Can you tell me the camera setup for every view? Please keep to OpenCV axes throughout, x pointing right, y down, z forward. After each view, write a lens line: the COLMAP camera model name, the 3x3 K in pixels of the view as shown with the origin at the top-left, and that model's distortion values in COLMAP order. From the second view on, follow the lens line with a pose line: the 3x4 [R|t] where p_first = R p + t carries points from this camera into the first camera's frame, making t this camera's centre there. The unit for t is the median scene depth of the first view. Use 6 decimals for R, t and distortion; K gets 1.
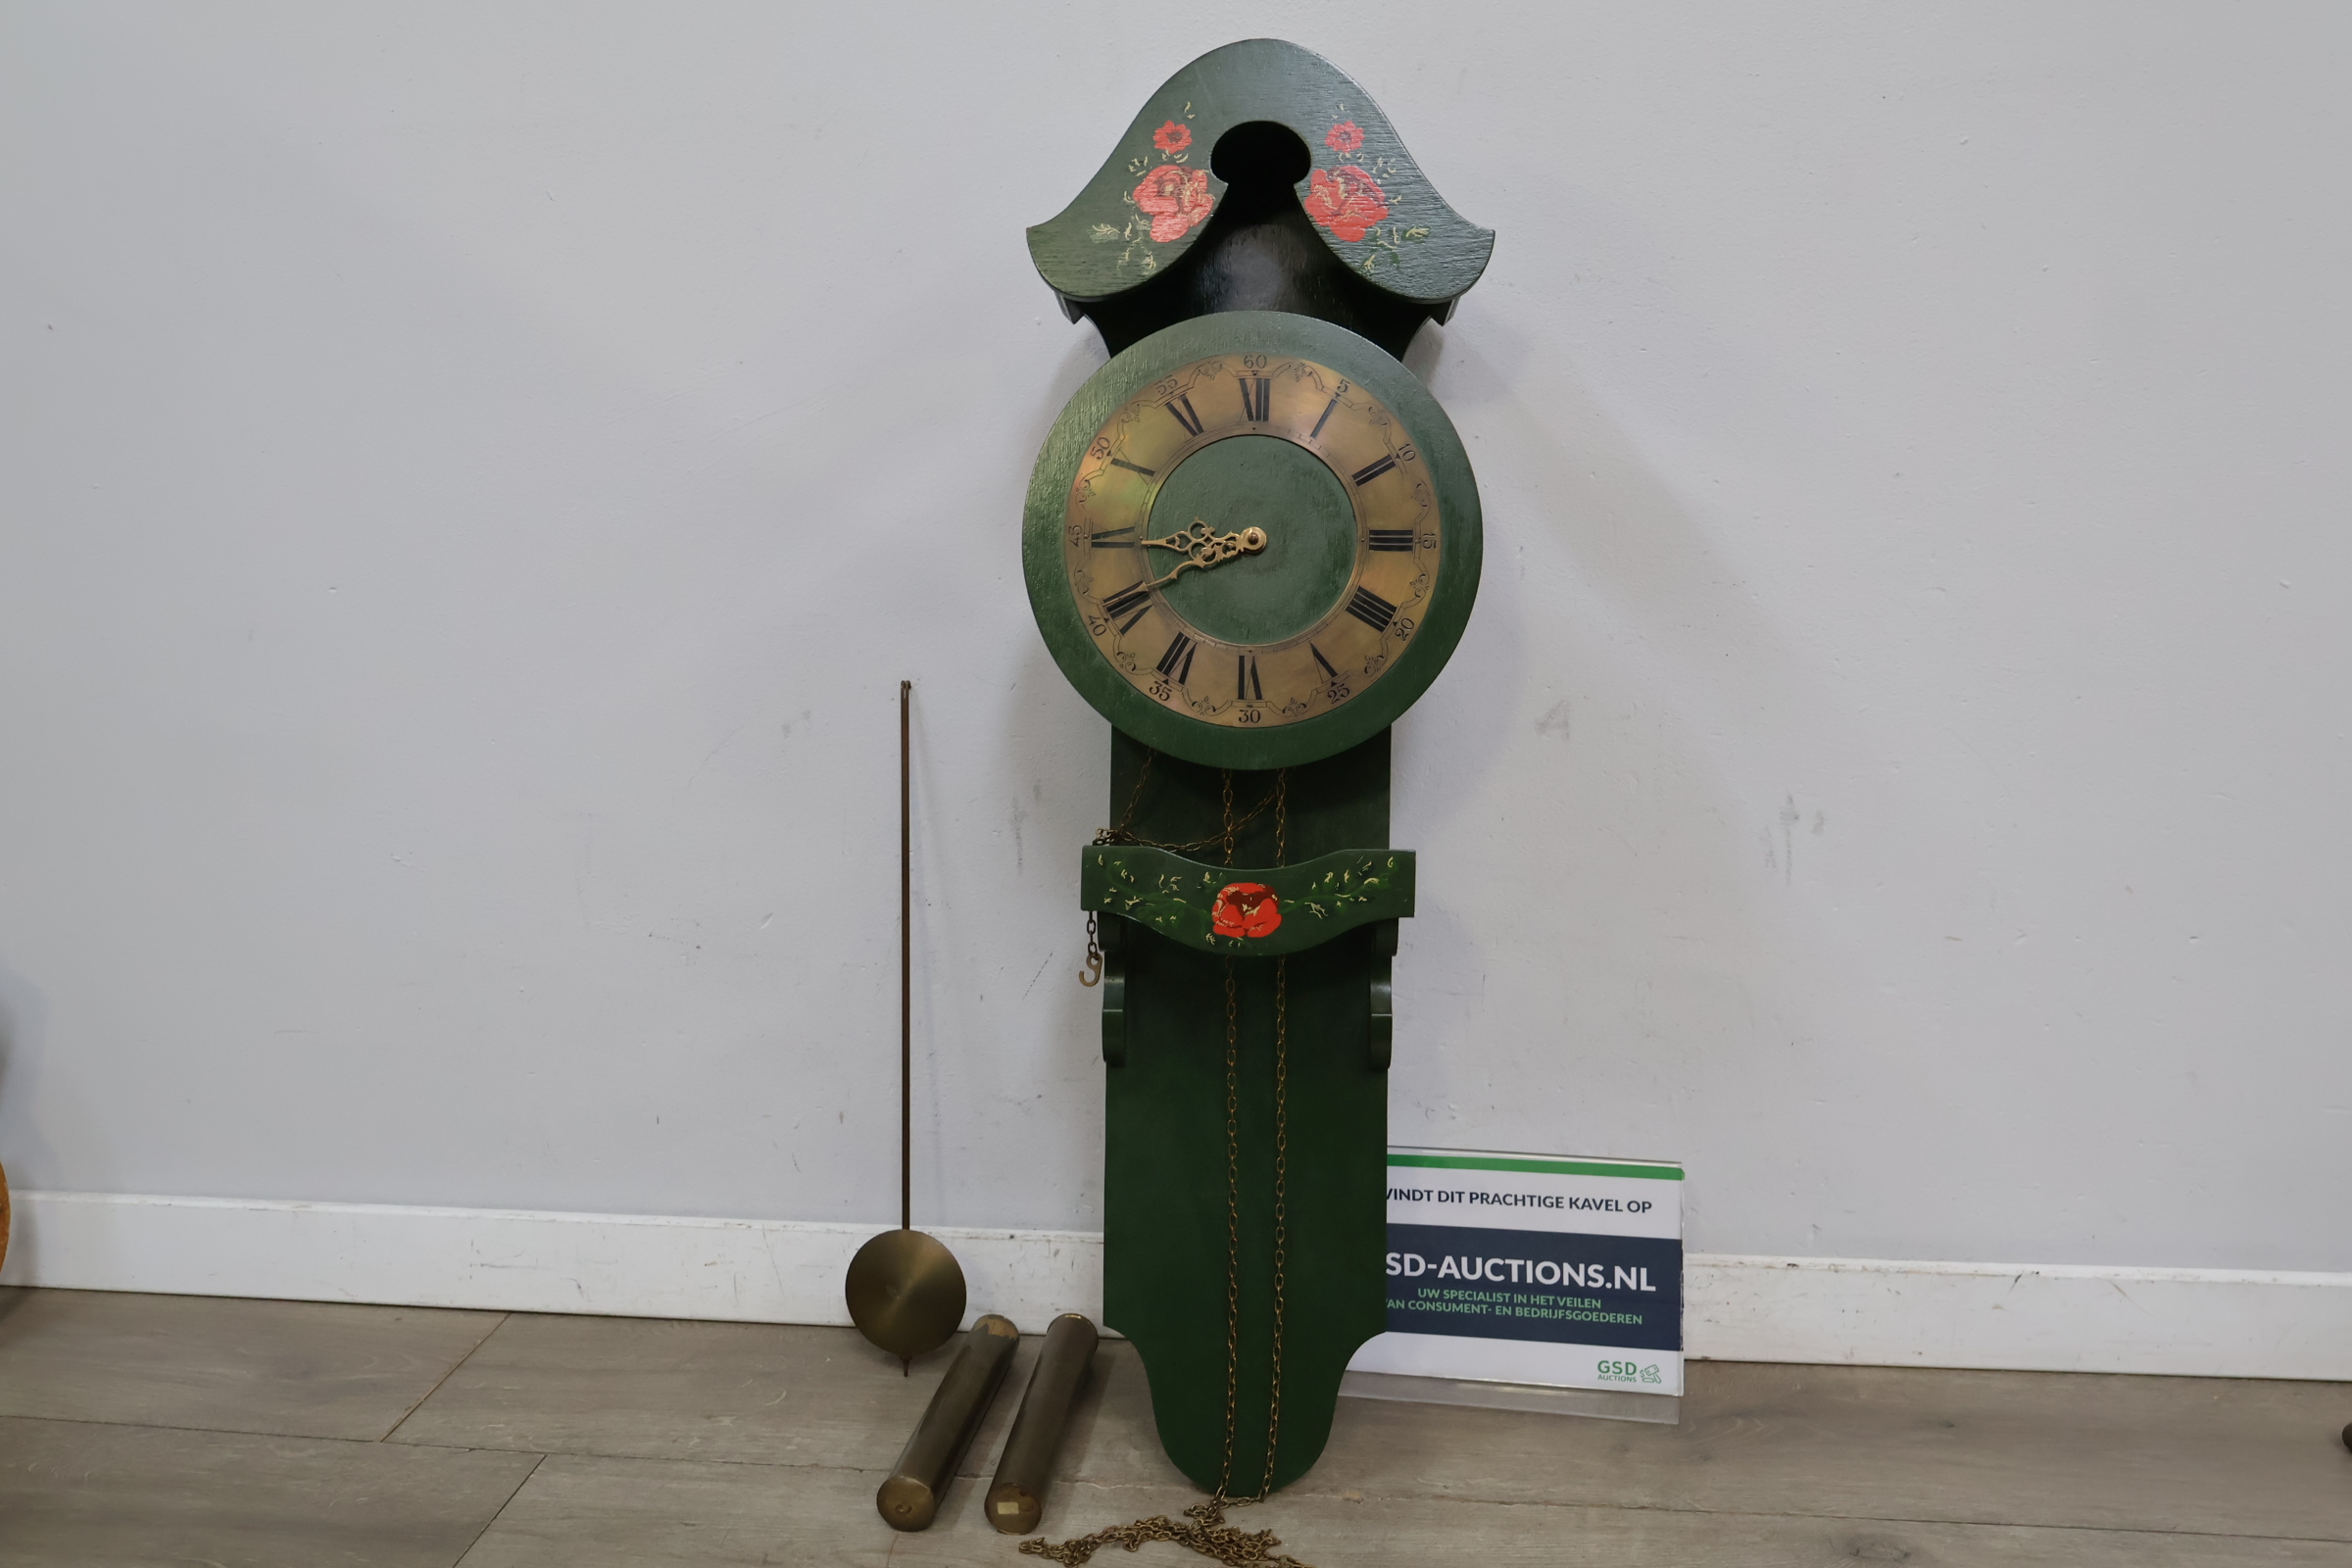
lens RADIAL K [[2208.4, 0, 1172.1], [0, 2208.4, 793.3], [0, 0, 1]] dist [0.011510, 0.000000]
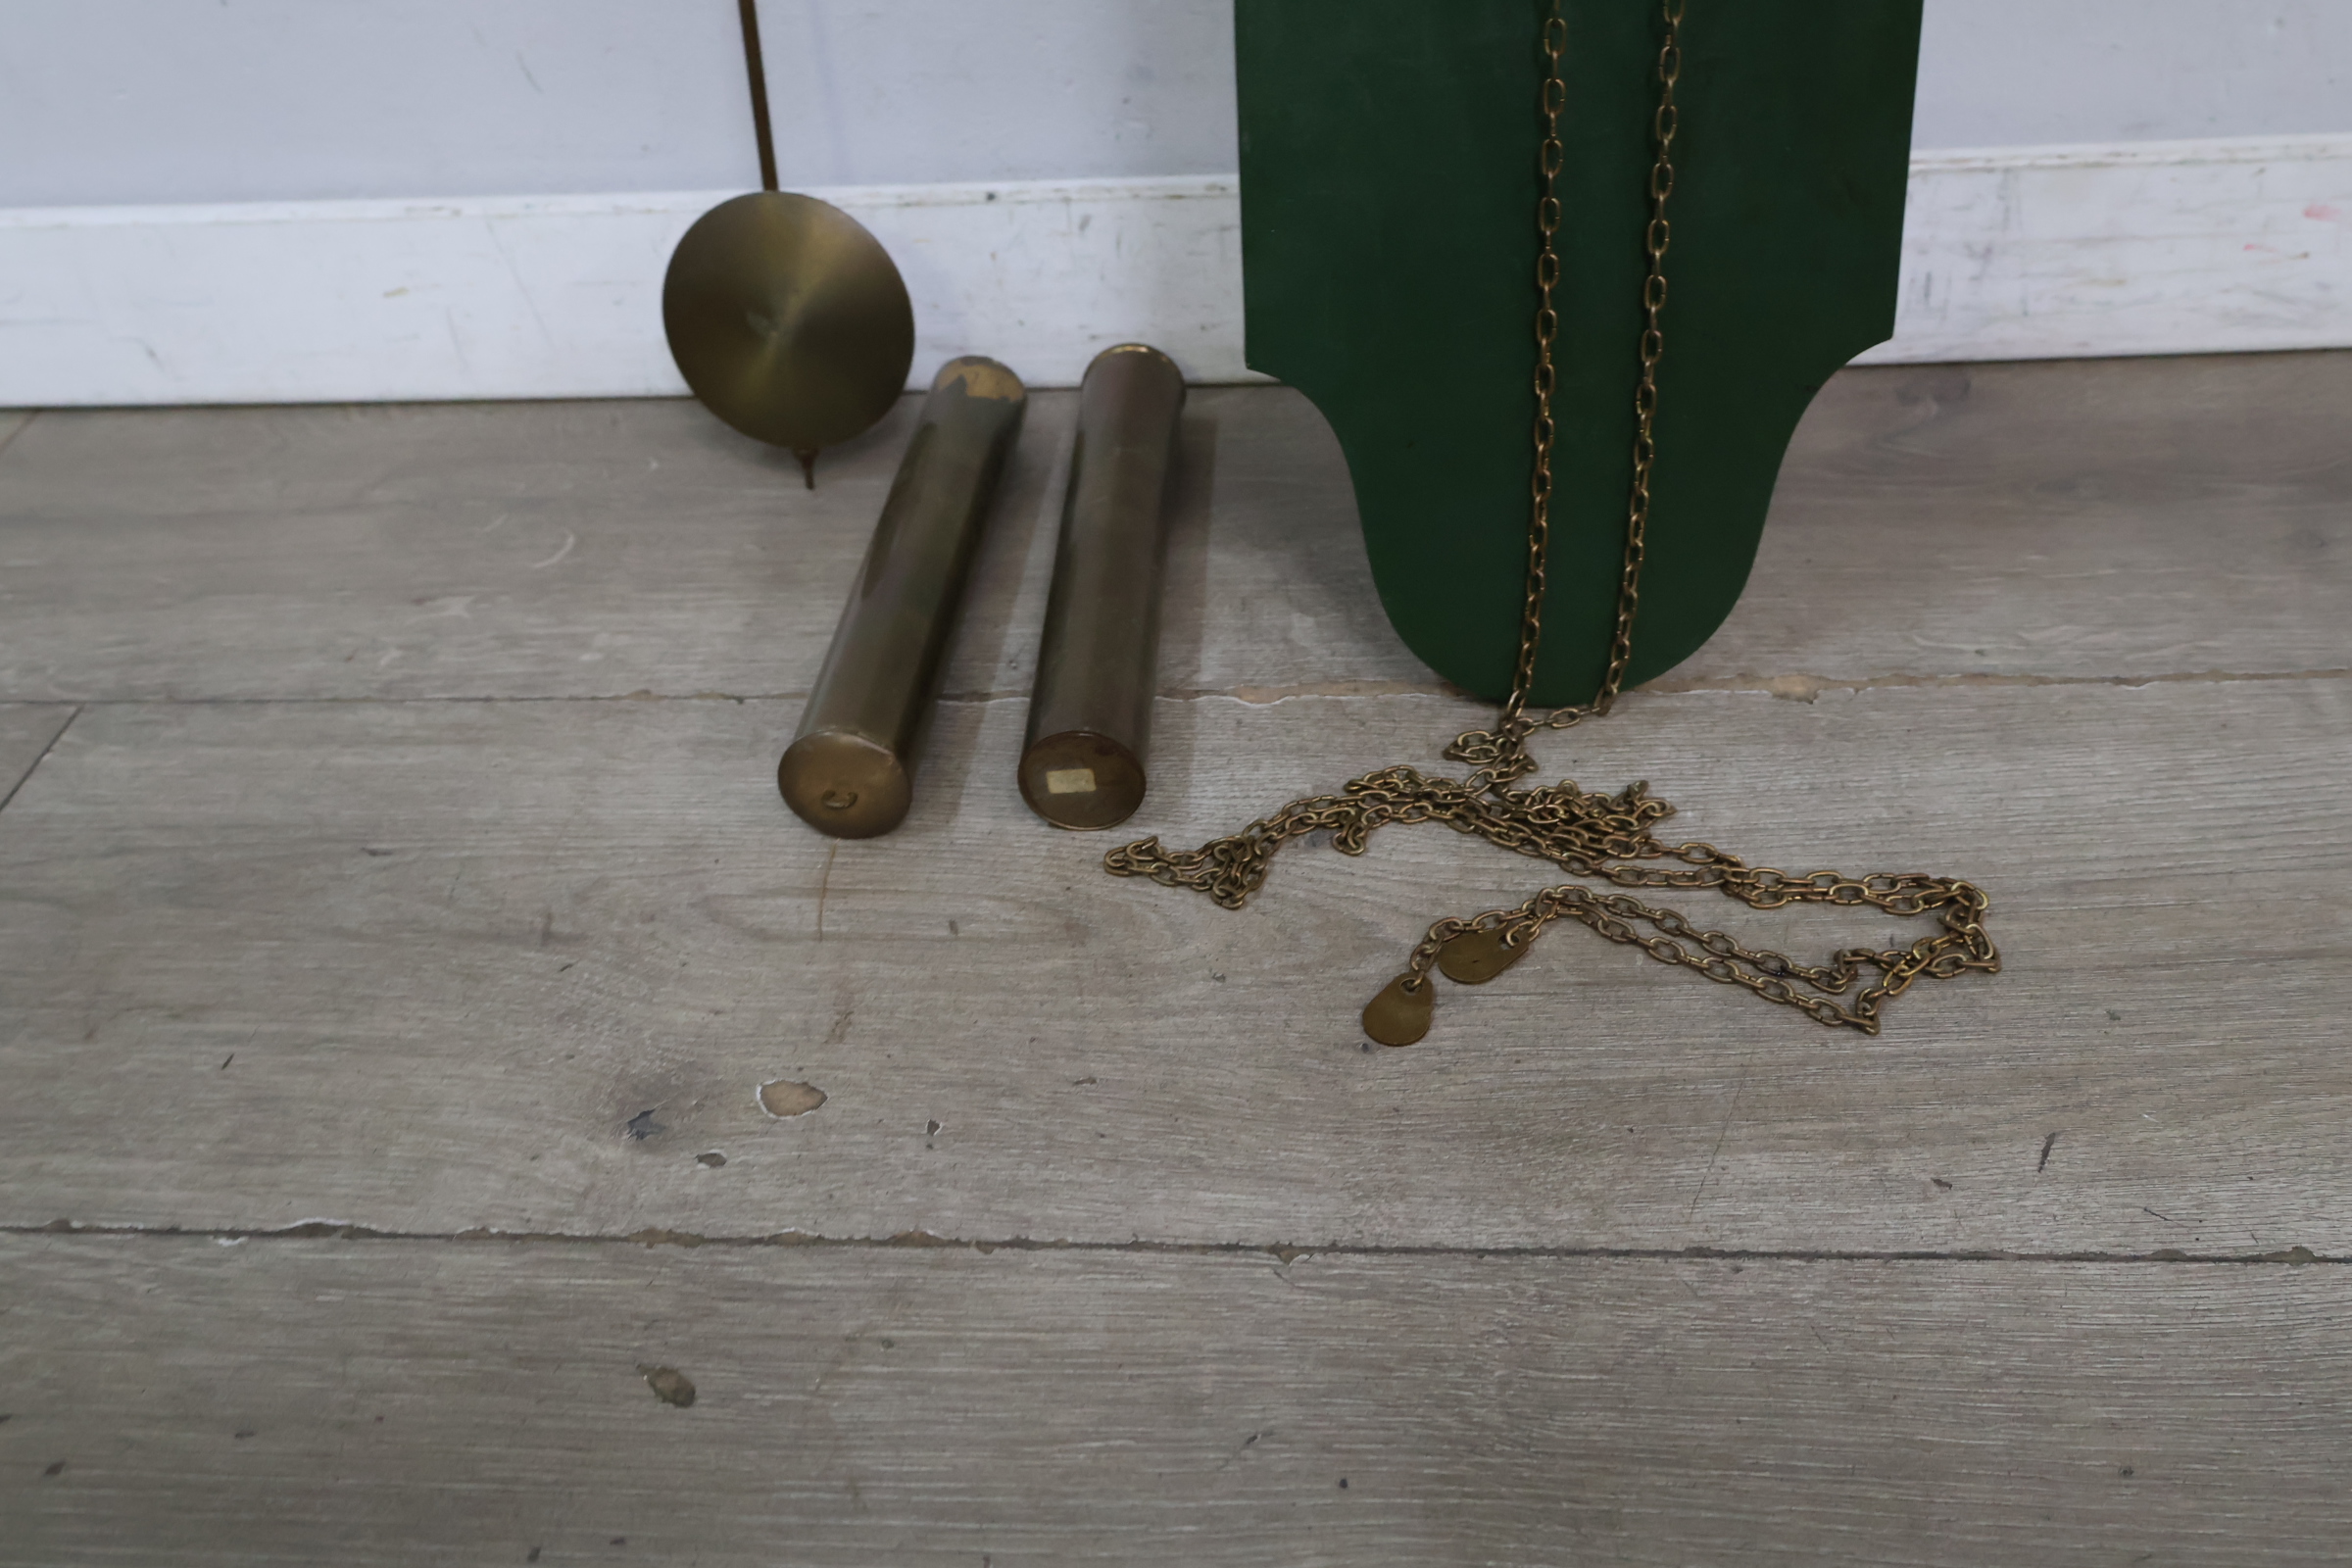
lens RADIAL K [[2208.4, 0, 1170.7], [0, 2208.4, 781.3], [0, 0, 1]] dist [0.011510, 0.000000]
pose [[0.996848, -0.073883, 0.028886, -0.068011], [0.054778, 0.904461, 0.423024, 0.135518], [-0.057381, -0.420109, 0.905658, 0.599314]]
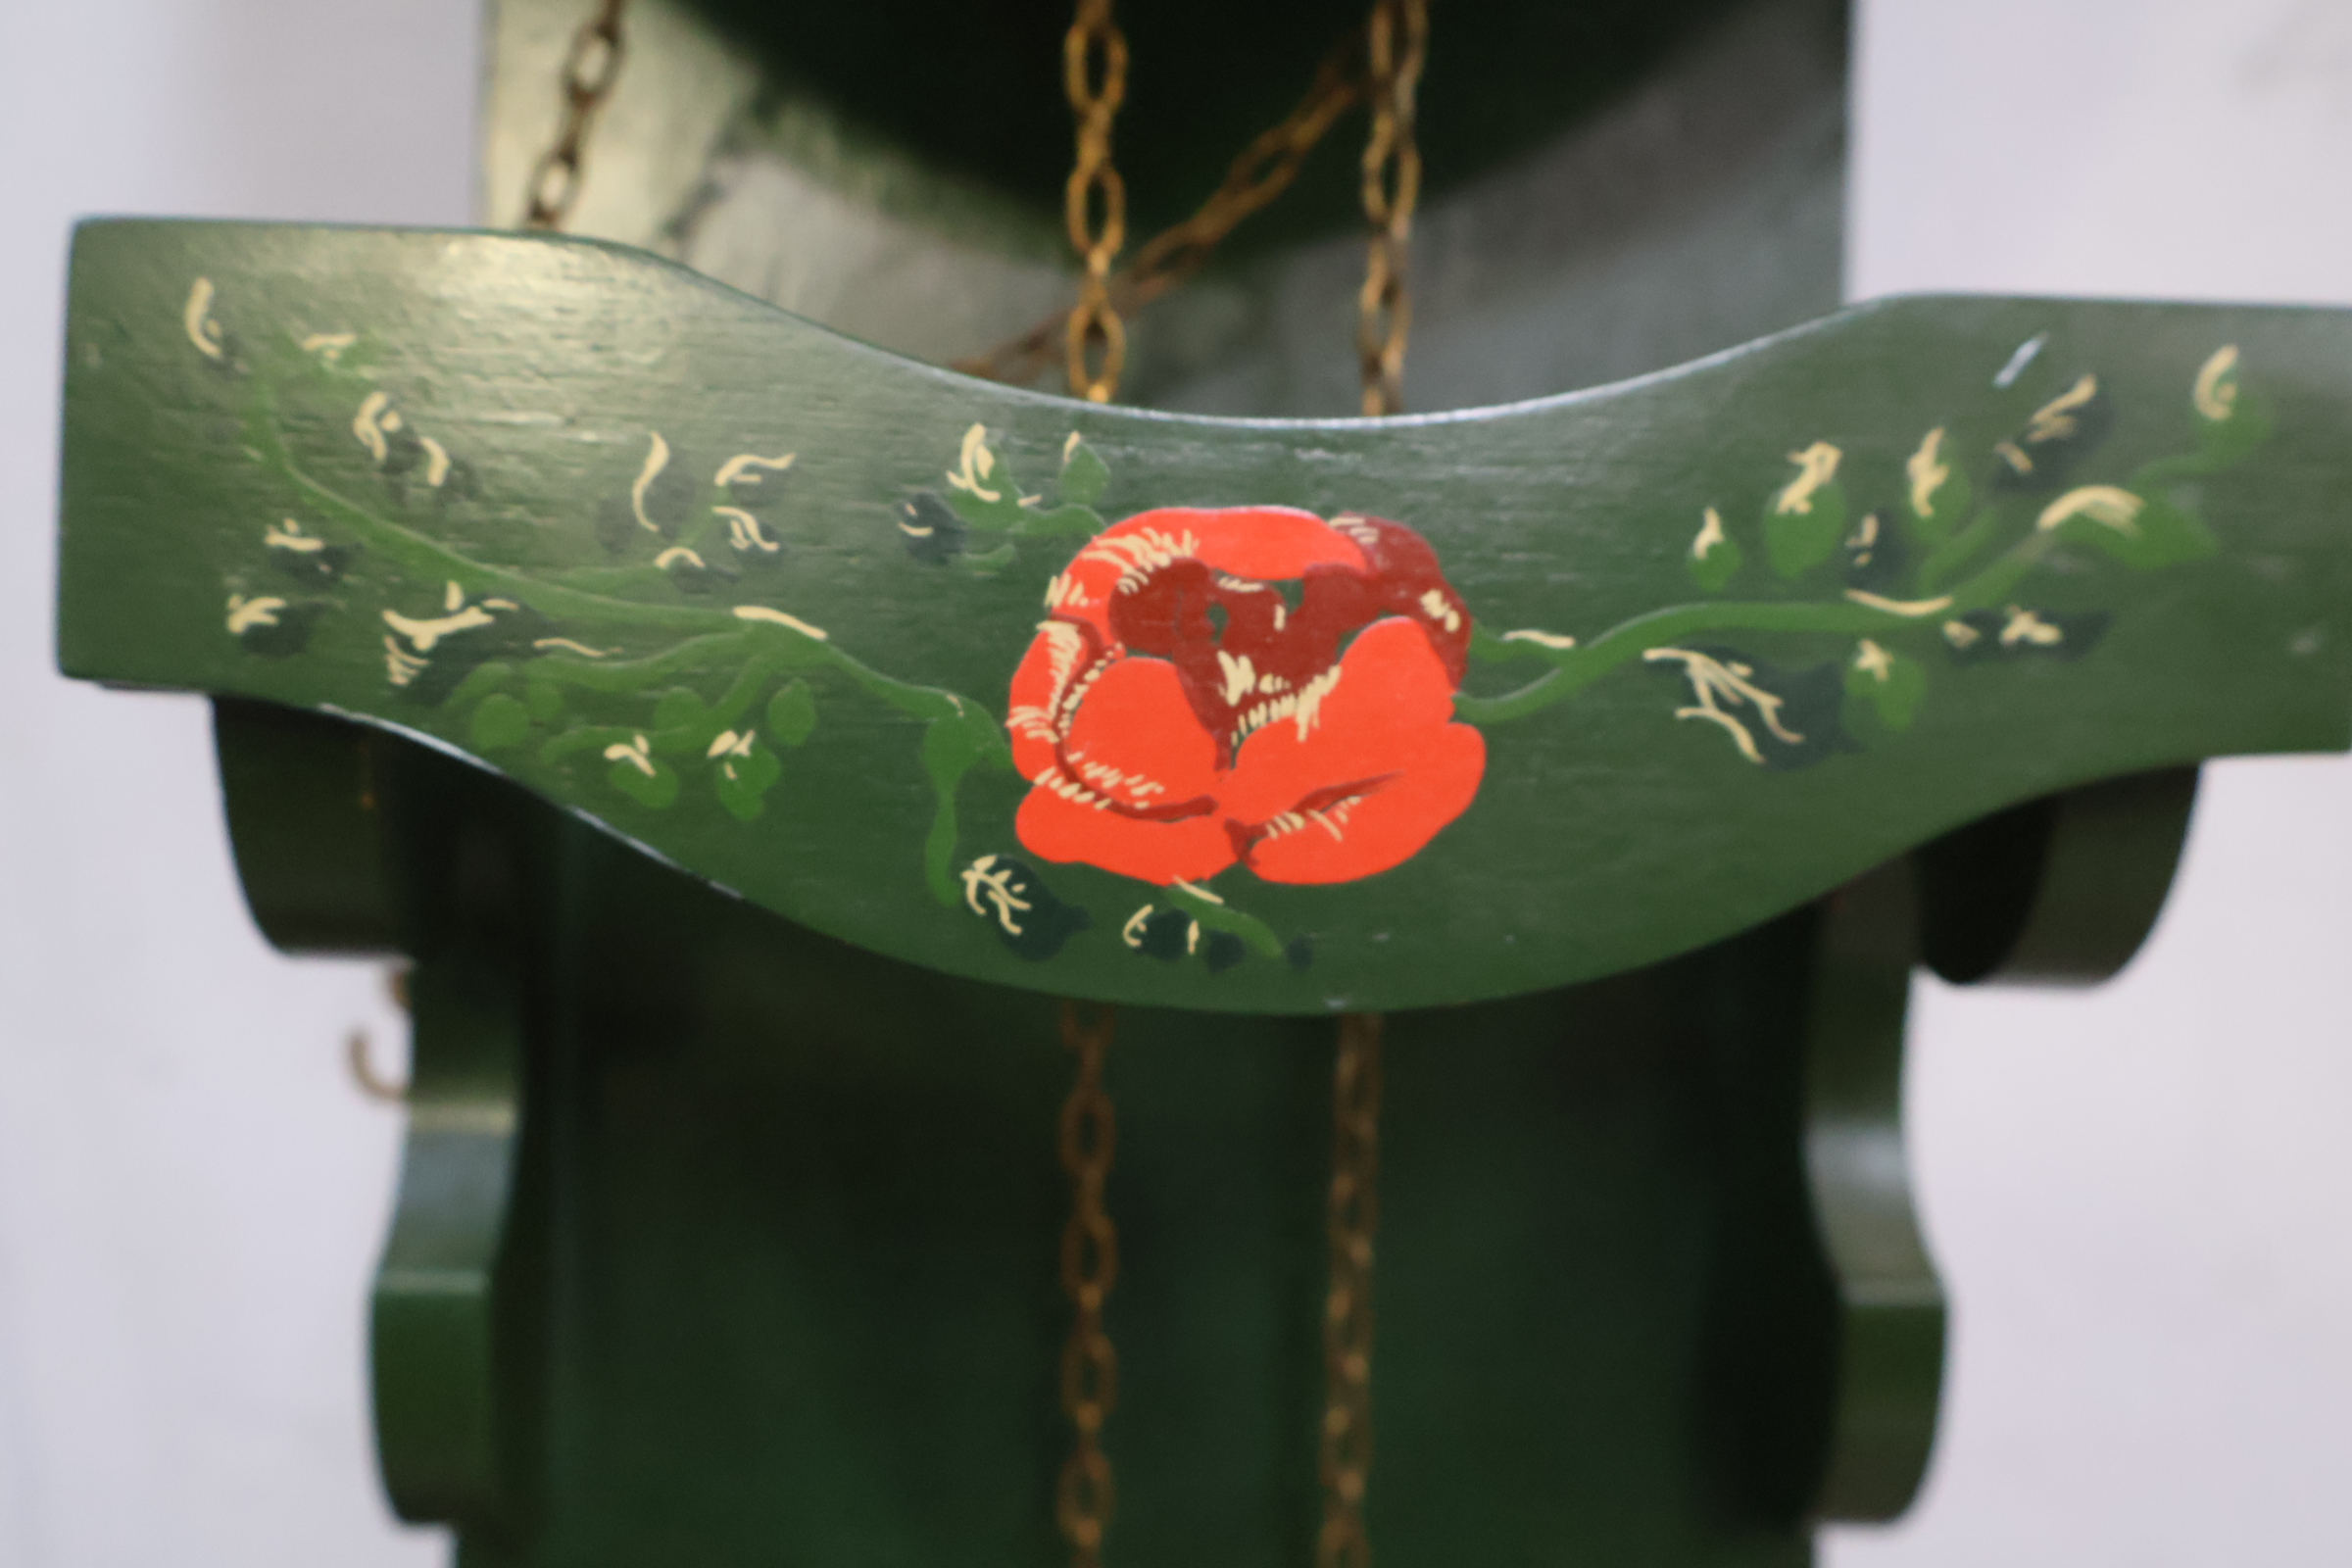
lens RADIAL K [[2208.4, 0, 1178.4], [0, 2208.4, 785.6], [0, 0, 1]] dist [0.011510, 0.000000]
pose [[0.993408, 0.010863, 0.114114, 0.012572], [-0.014642, 0.999370, 0.032330, 0.053117], [-0.113691, -0.033788, 0.992941, 0.839979]]
